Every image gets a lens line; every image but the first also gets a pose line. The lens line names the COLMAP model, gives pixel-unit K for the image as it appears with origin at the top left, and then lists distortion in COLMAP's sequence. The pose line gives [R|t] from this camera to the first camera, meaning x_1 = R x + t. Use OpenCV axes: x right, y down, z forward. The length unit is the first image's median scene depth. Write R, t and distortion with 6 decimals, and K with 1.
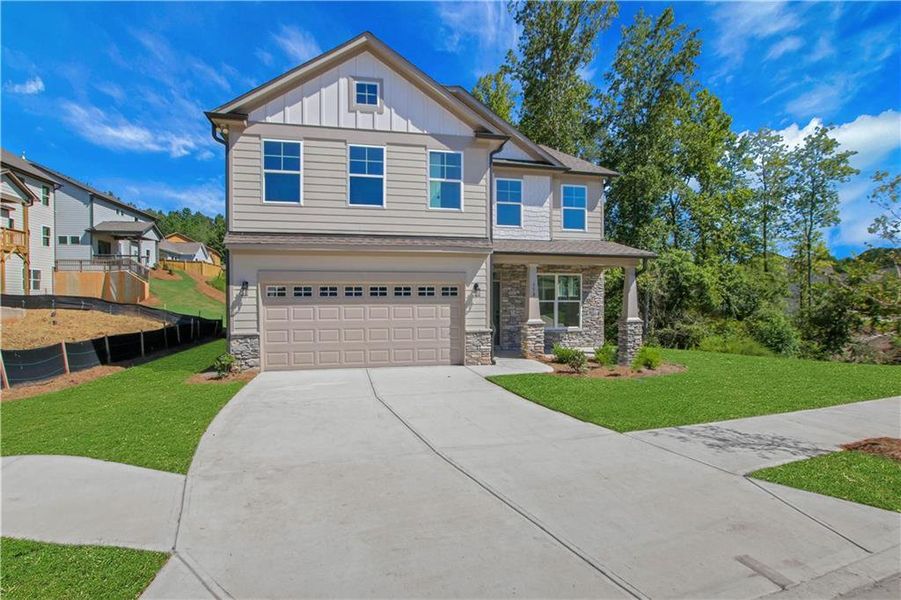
lens RADIAL K [[431.9, 0, 461.5], [0, 431.9, 313.5], [0, 0, 1]] dist [-0.035052, 0.005912]
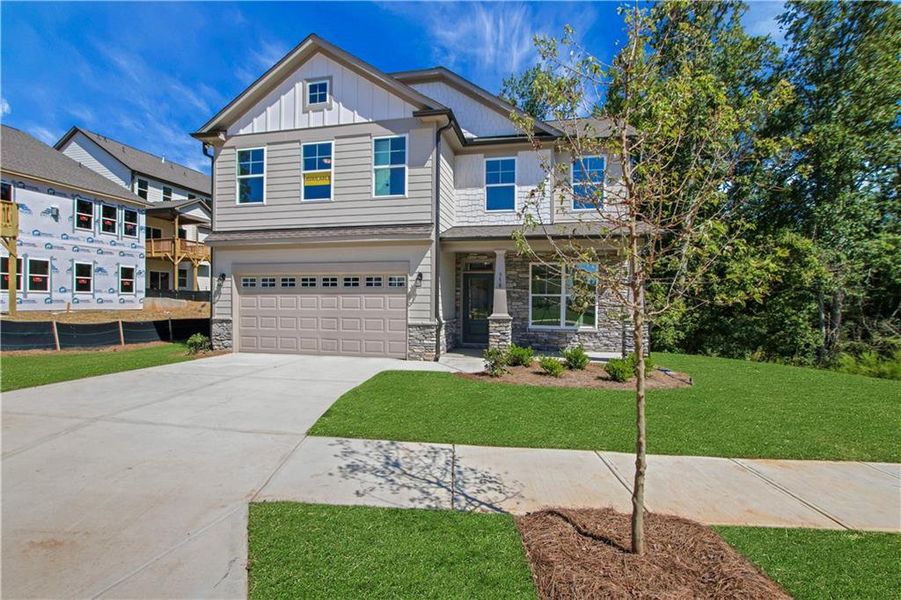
lens RADIAL K [[431.9, 0, 434.0], [0, 431.9, 312.6], [0, 0, 1]] dist [-0.035052, 0.005912]
pose [[0.905593, 0.021698, -0.423592, 0.482798], [-0.024717, 0.999693, -0.001635, 0.017988], [0.423426, 0.011950, 0.905852, 0.176565]]
